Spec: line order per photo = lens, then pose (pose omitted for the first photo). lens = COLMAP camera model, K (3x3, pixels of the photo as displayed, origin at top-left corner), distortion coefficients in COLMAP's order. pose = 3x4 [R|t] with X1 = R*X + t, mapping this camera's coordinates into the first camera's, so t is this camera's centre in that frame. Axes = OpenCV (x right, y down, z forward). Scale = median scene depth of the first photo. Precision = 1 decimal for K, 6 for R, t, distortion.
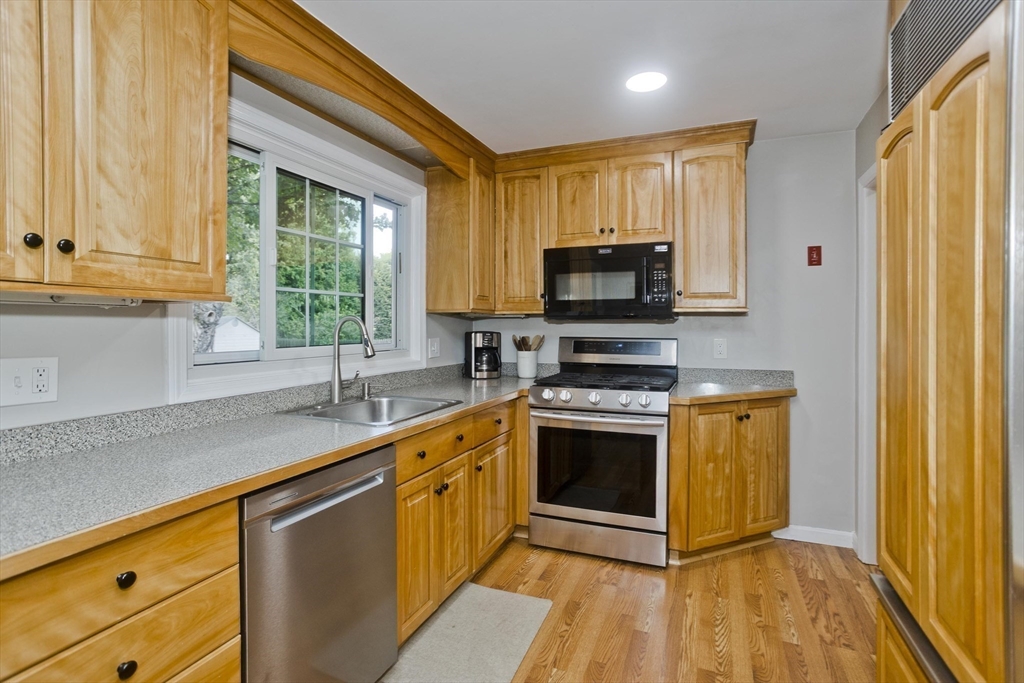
lens RADIAL K [[498.8, 0, 505.3], [0, 498.8, 321.9], [0, 0, 1]] dist [-0.048809, 0.027454]
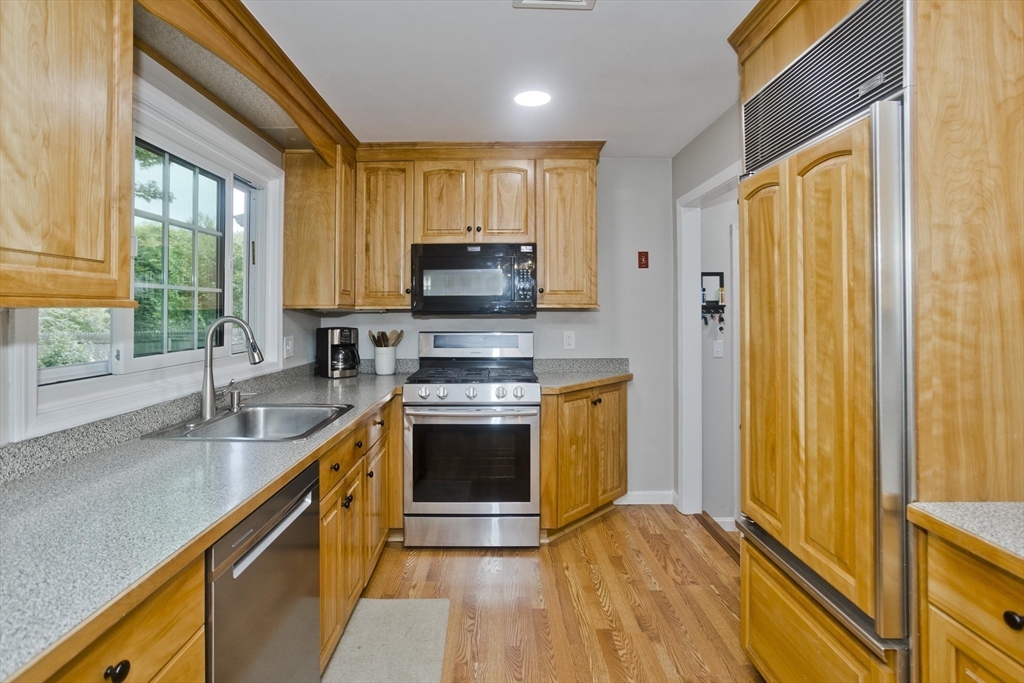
lens RADIAL K [[510.7, 0, 493.0], [0, 510.7, 301.1], [0, 0, 1]] dist [-0.035495, 0.016484]
pose [[0.926115, 0.003802, 0.377221, -0.181722], [0.001444, 0.999906, -0.013625, -0.022313], [-0.377237, 0.013163, 0.926023, 0.002415]]
